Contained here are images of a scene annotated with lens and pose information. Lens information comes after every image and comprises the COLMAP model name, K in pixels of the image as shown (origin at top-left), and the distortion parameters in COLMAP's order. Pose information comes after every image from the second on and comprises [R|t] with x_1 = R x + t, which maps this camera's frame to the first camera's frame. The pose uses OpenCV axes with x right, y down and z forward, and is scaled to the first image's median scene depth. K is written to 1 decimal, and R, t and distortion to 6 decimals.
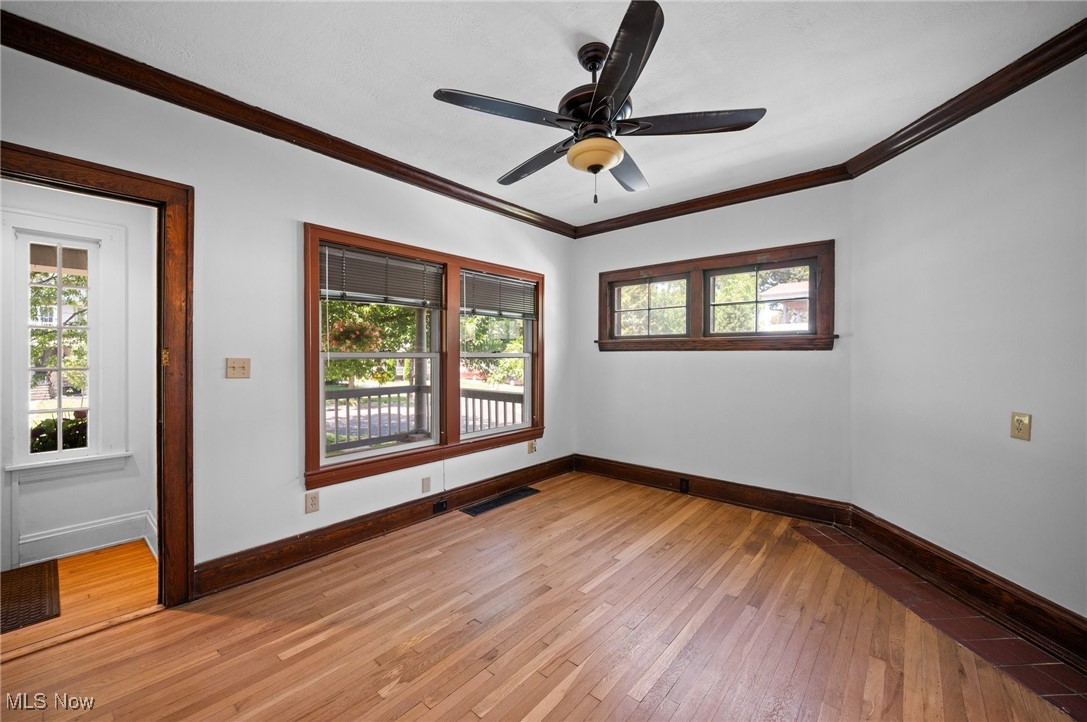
lens RADIAL K [[433.4, 0, 544.4], [0, 433.4, 352.1], [0, 0, 1]] dist [-0.001256, -0.000008]
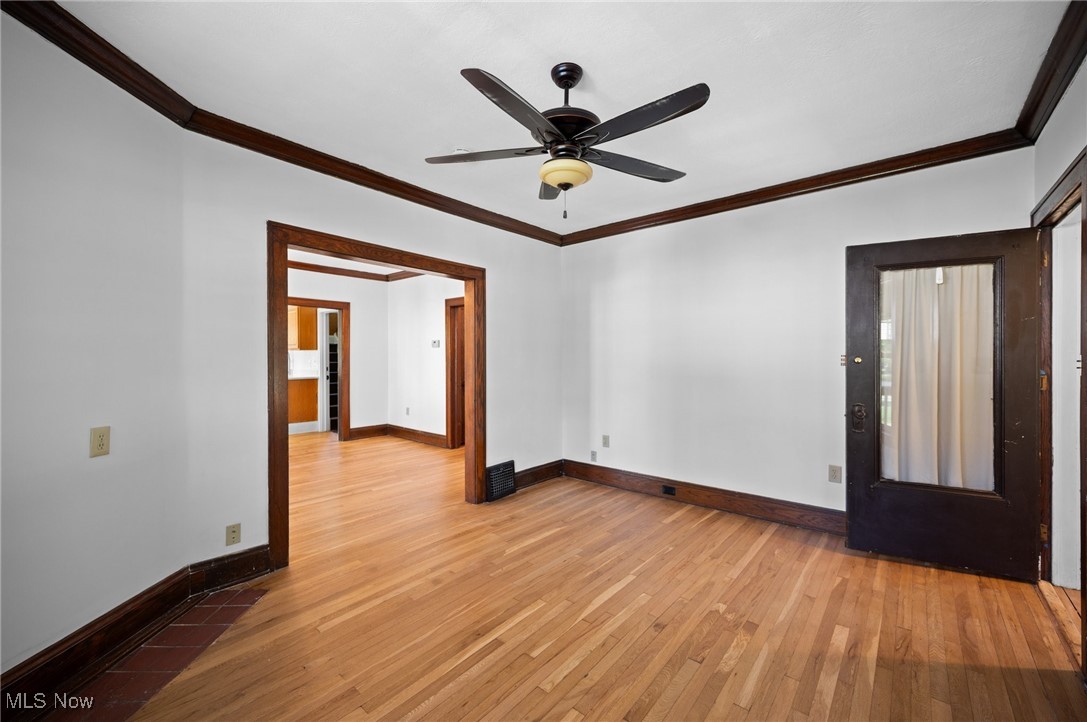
lens RADIAL K [[433.4, 0, 544.4], [0, 433.4, 352.1], [0, 0, 1]] dist [-0.001256, -0.000008]
pose [[-0.999982, 0.001769, -0.005801, 0.168585], [0.001812, 0.999971, -0.007422, -0.010284], [0.005788, -0.007433, -0.999956, 1.982999]]
